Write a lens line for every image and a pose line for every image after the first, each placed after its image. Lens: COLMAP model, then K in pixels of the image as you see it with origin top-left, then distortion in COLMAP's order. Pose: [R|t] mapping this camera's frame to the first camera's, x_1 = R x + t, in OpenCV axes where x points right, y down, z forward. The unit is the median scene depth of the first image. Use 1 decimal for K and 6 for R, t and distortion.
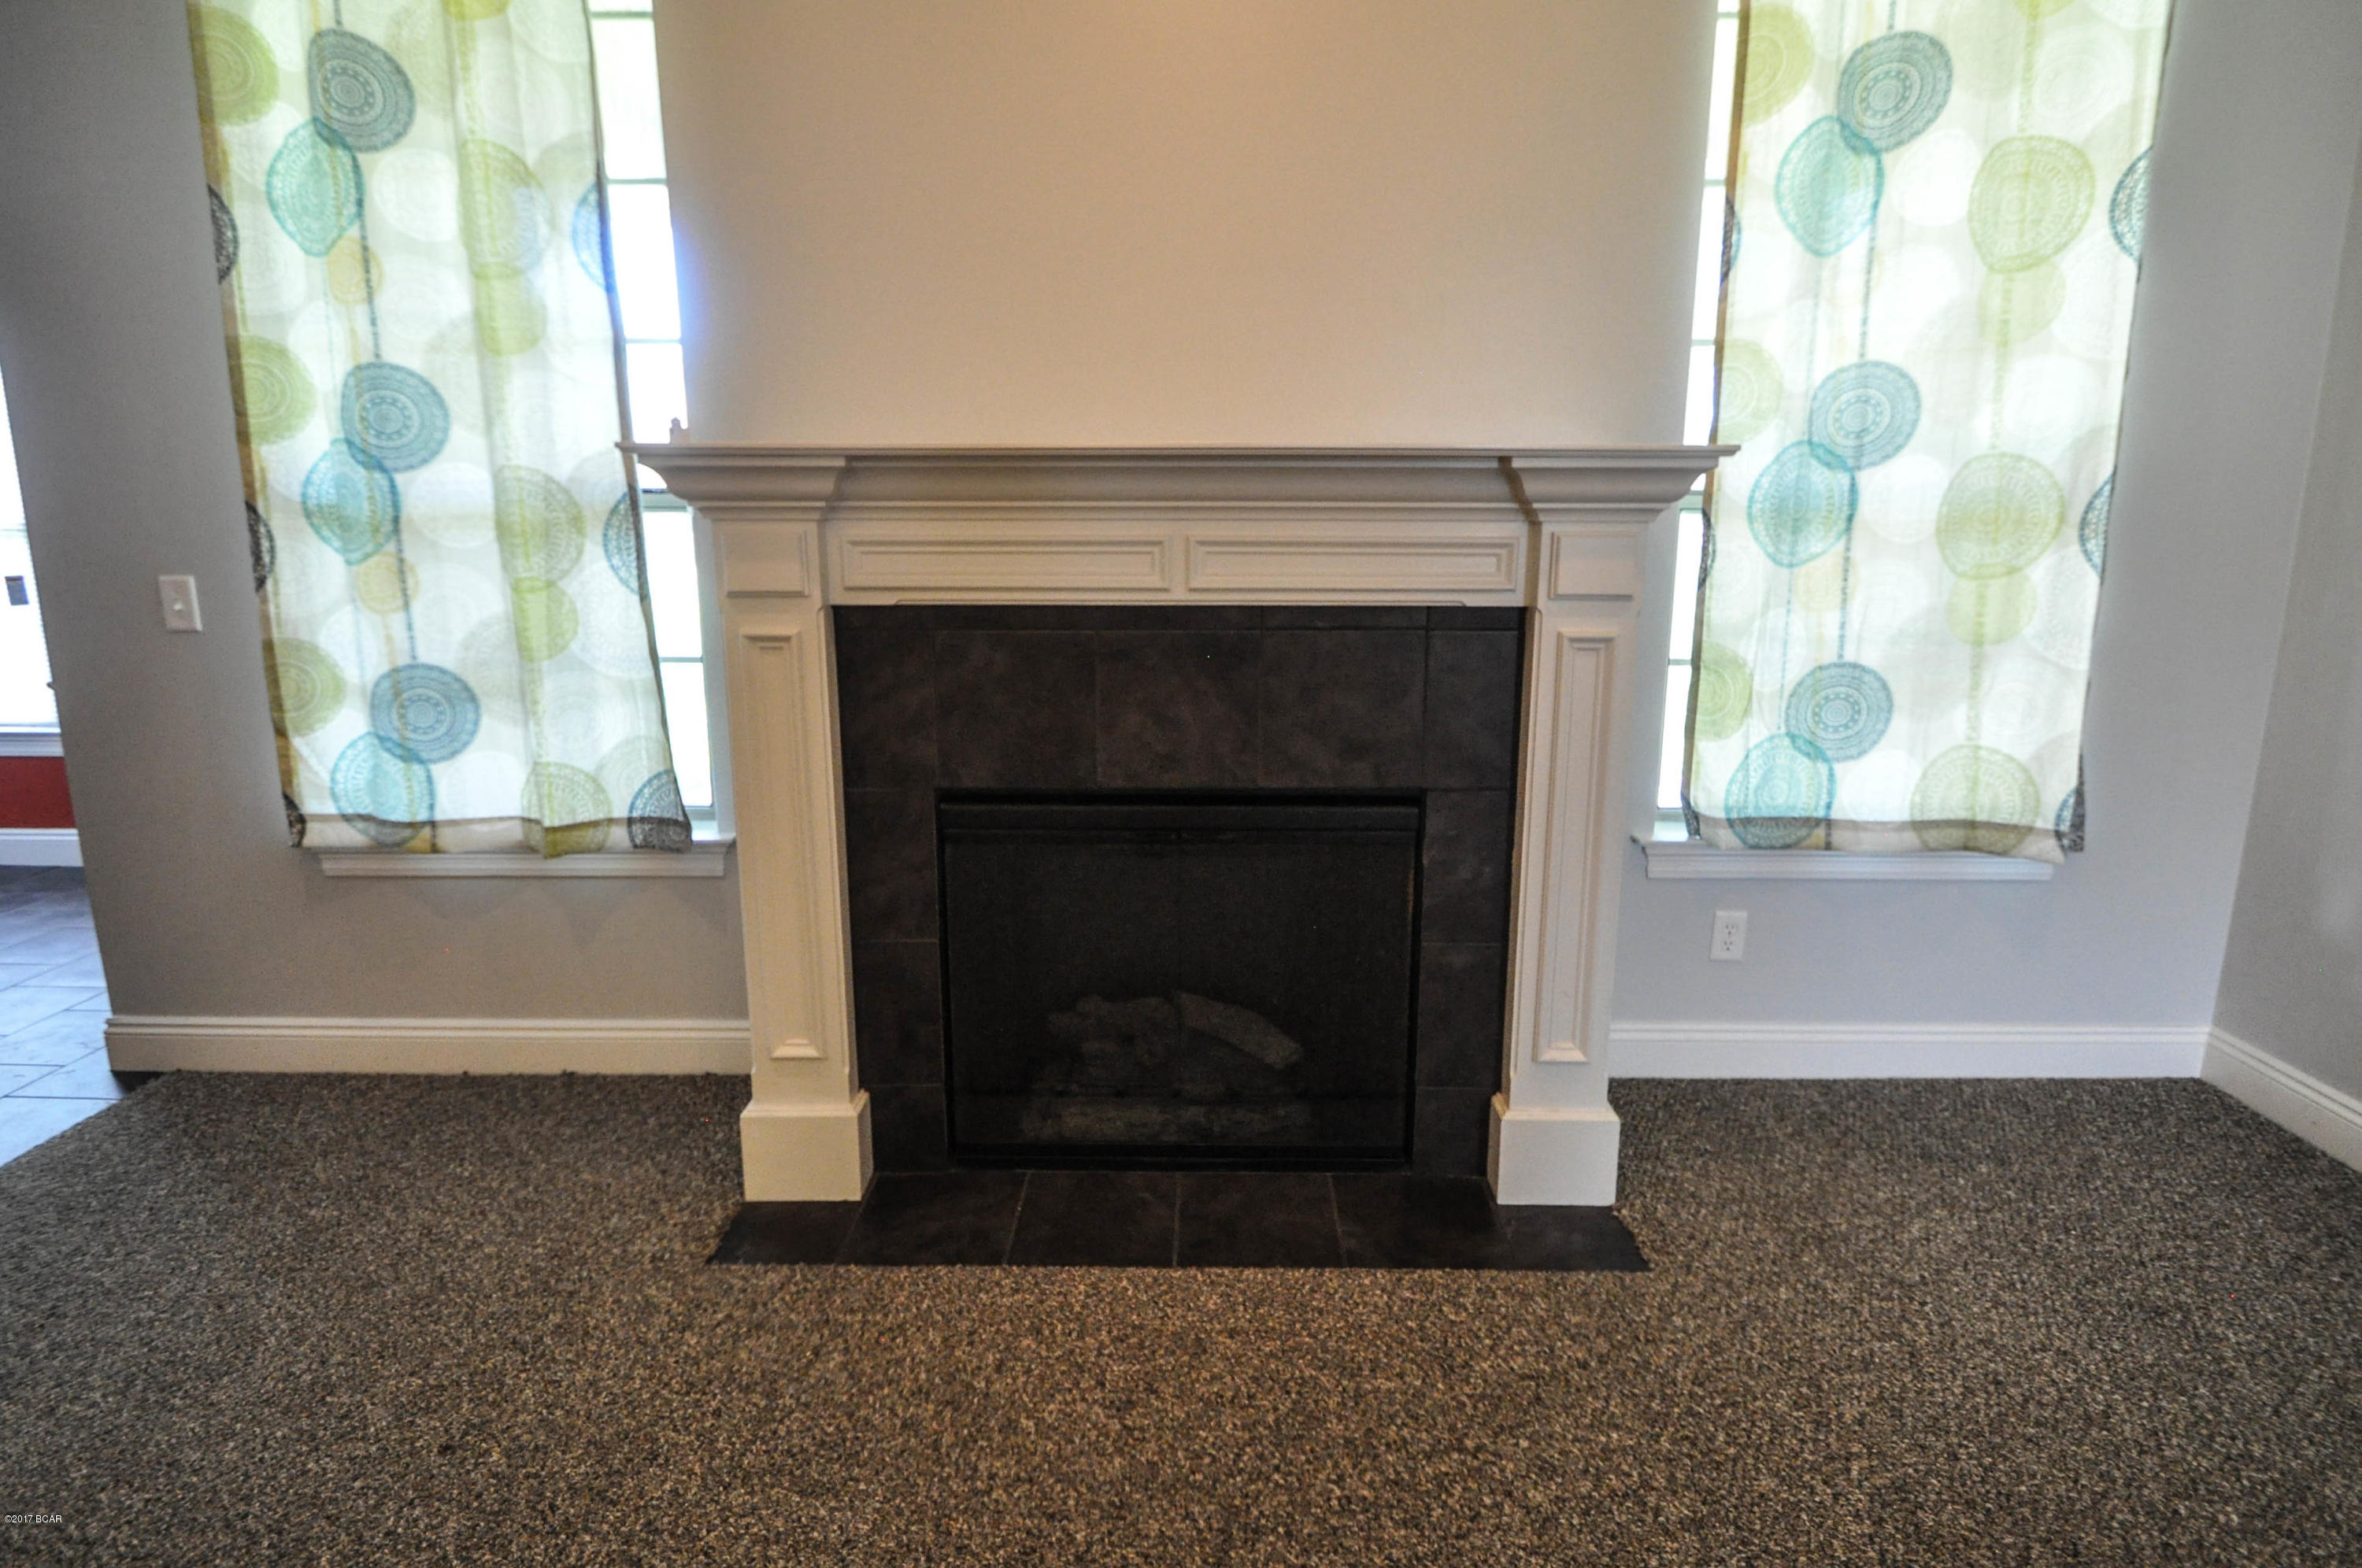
lens RADIAL K [[1050.5, 0, 1177.3], [0, 1050.5, 734.1], [0, 0, 1]] dist [0.002230, 0.000274]
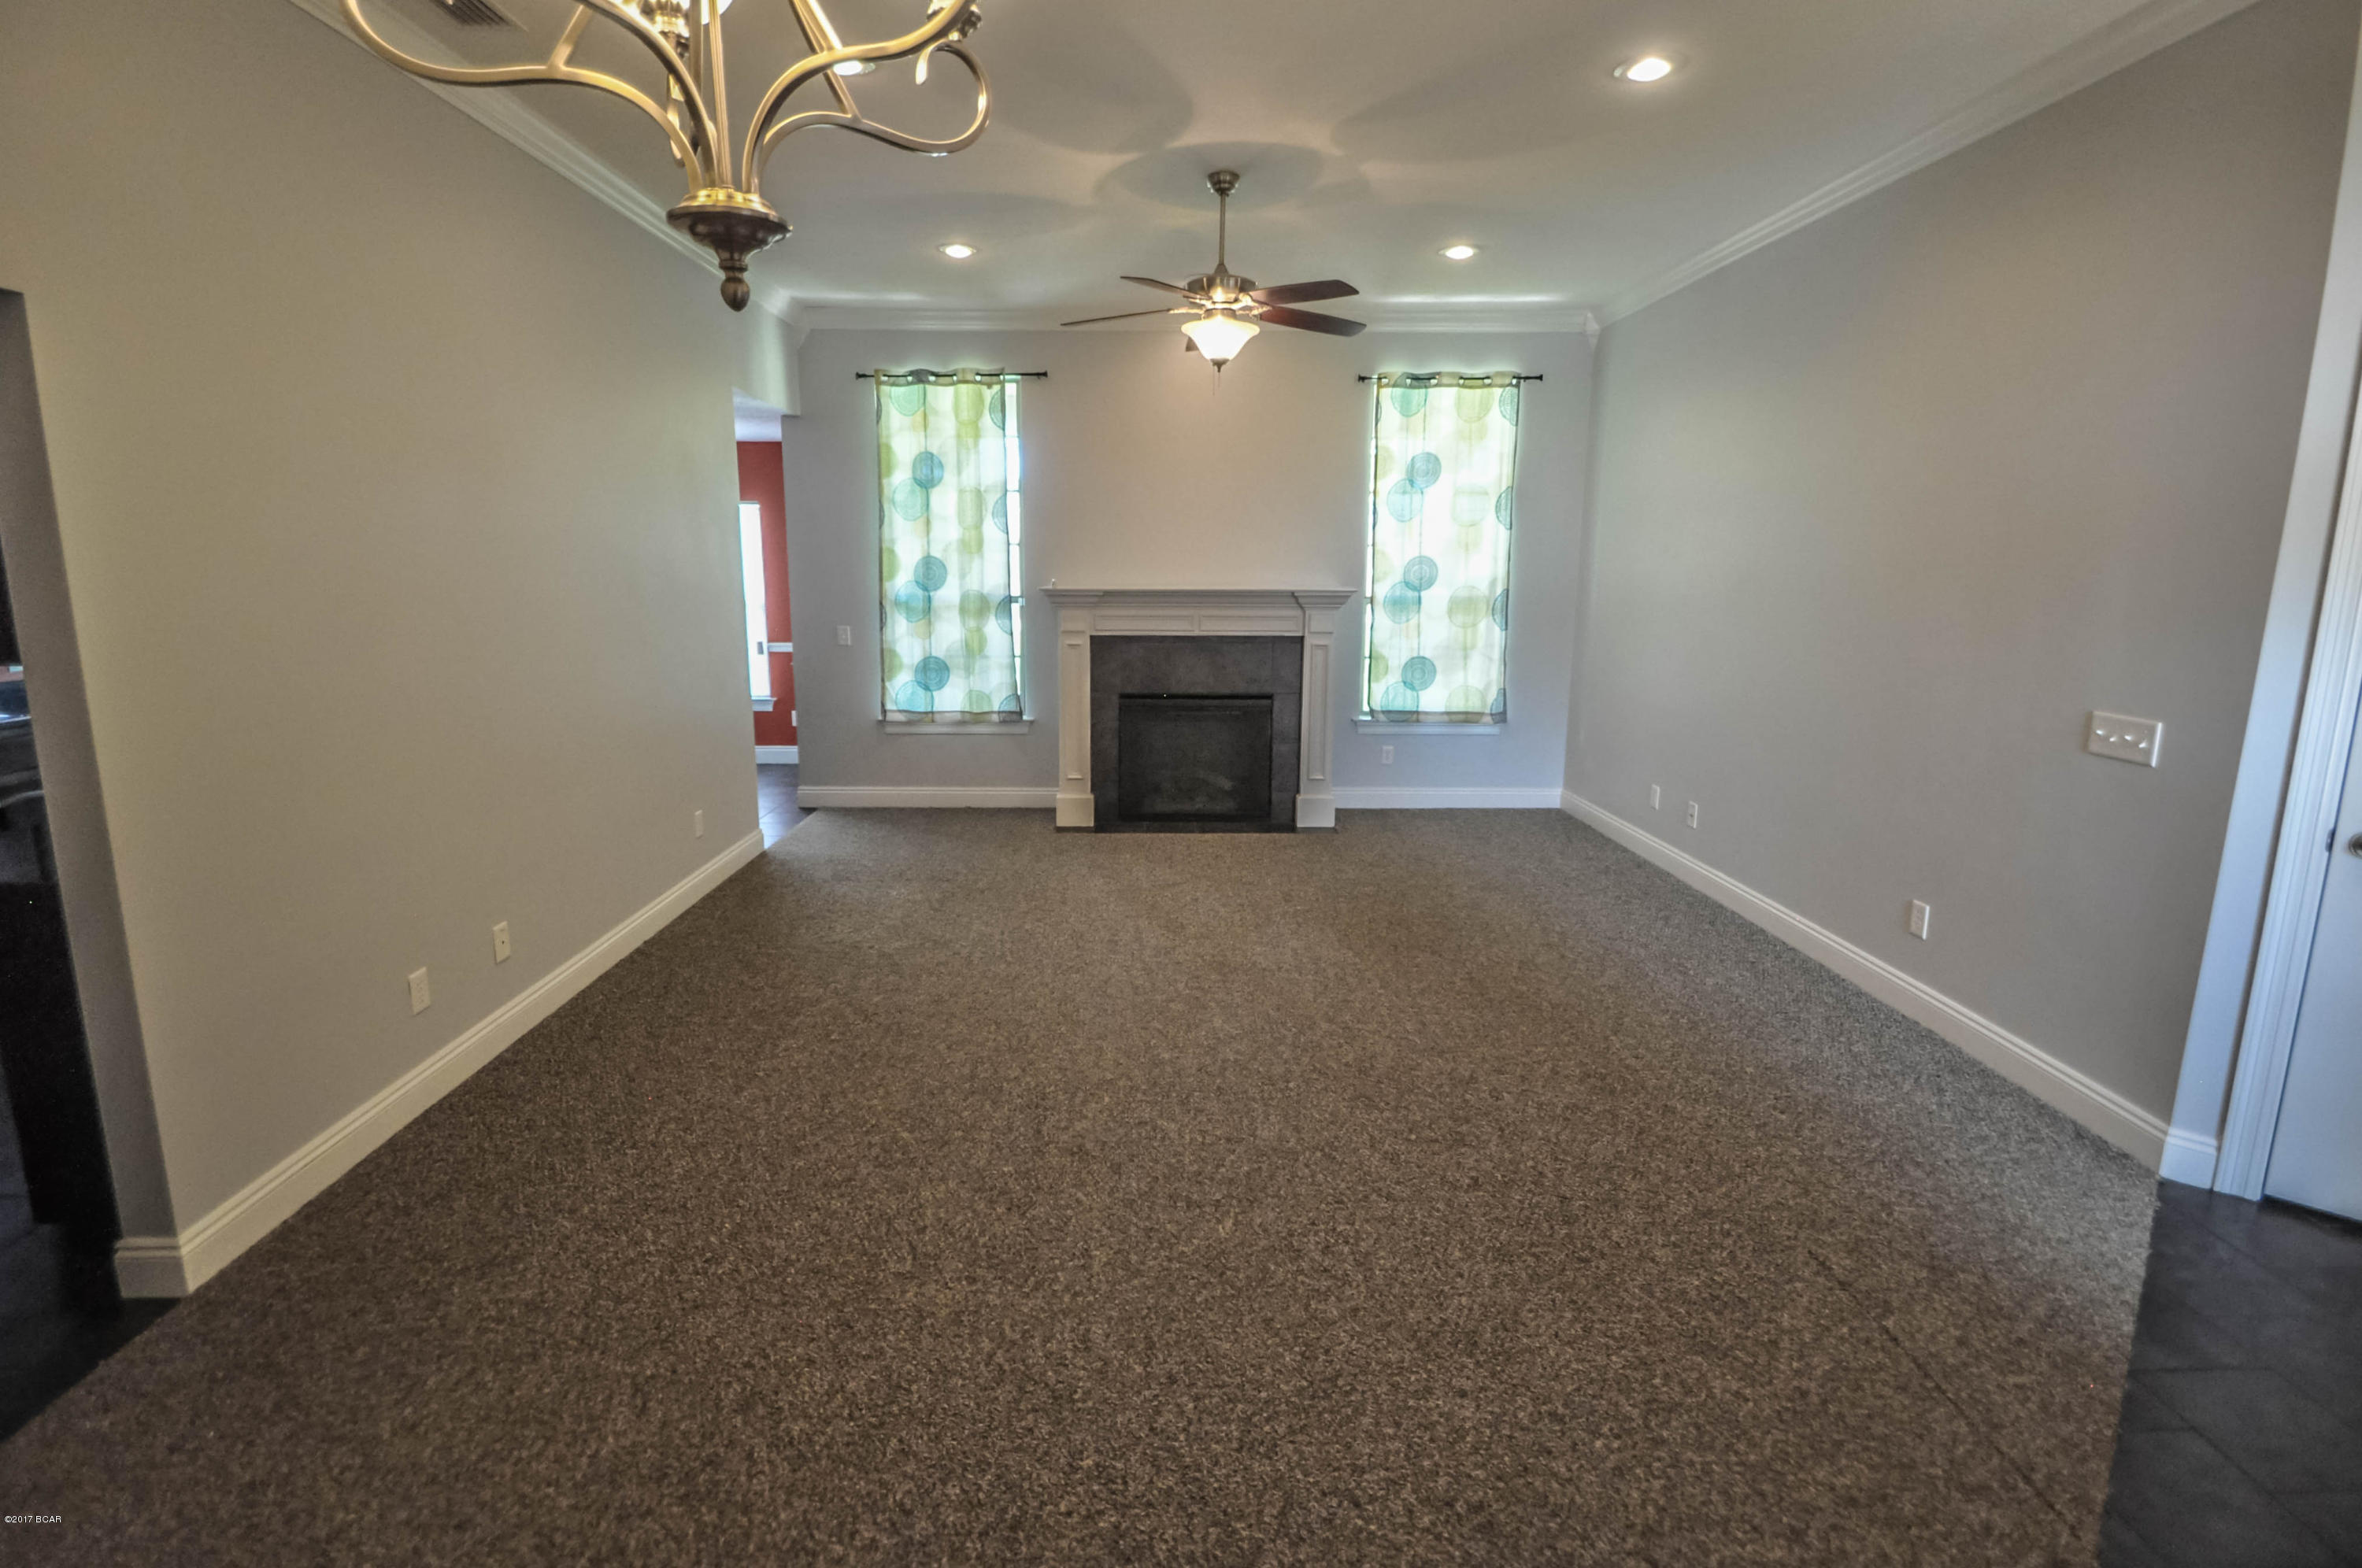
lens RADIAL K [[1048.1, 0, 1128.7], [0, 1048.1, 777.1], [0, 0, 1]] dist [0.002638, 0.000606]
pose [[0.999935, -0.000326, 0.011375, -0.213193], [0.000400, 0.999978, -0.006549, 0.291884], [-0.011373, 0.006553, 0.999914, -1.939096]]
